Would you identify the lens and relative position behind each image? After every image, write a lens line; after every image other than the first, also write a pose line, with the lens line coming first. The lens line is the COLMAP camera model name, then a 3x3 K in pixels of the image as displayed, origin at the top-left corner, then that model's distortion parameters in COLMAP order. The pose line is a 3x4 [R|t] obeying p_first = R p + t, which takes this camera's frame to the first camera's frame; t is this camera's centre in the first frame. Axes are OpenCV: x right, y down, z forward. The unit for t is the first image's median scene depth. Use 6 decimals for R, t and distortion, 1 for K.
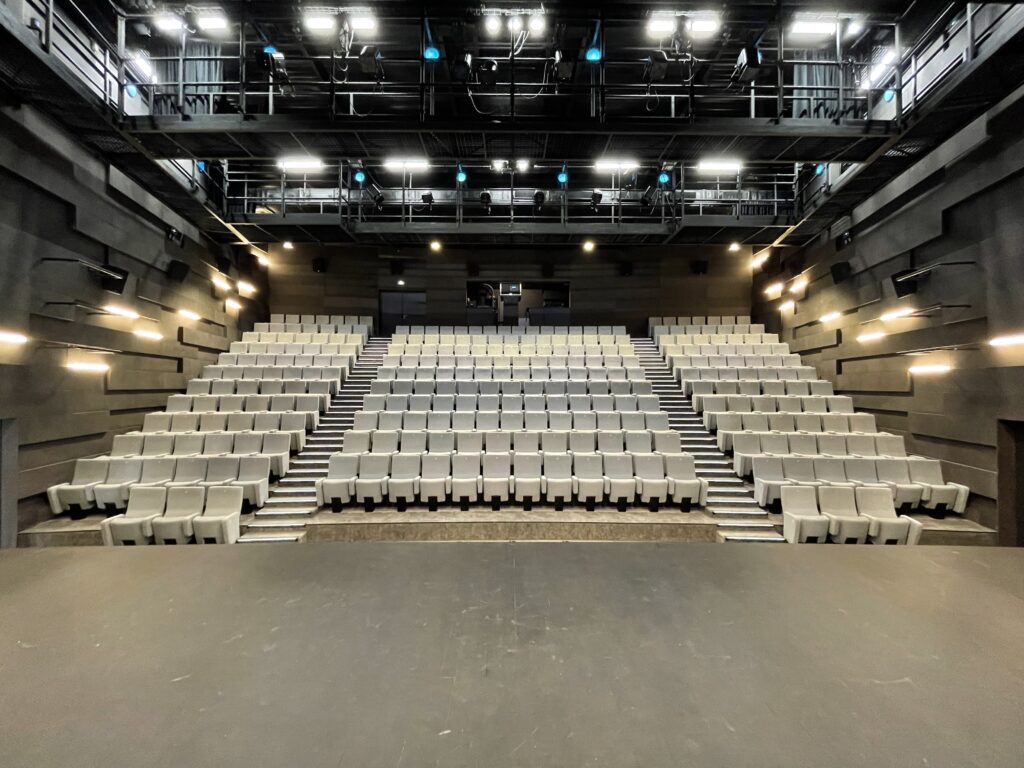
lens RADIAL K [[419.2, 0, 510.3], [0, 419.2, 387.3], [0, 0, 1]] dist [-0.000926, -0.000091]
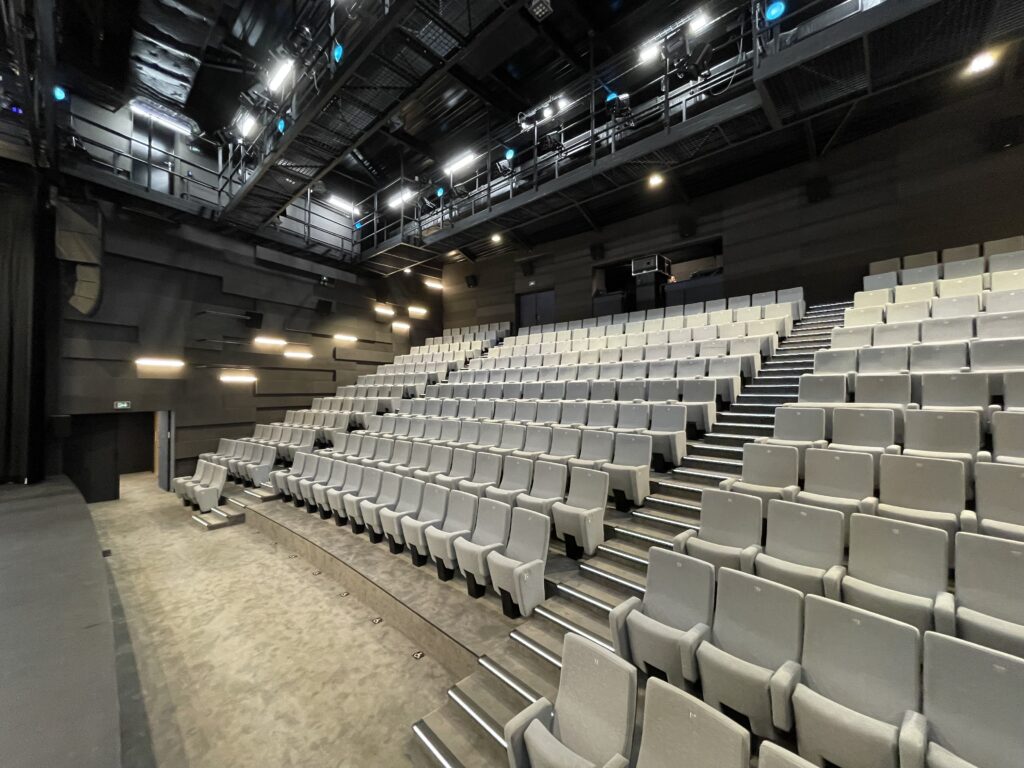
lens RADIAL K [[405.0, 0, 512.7], [0, 405.0, 388.0], [0, 0, 1]] dist [0.000490, 0.000117]
pose [[0.730020, -0.009295, -0.683362, 0.442869], [0.008461, 0.999954, -0.004563, -0.000511], [0.683373, -0.002451, 0.730065, 0.351839]]
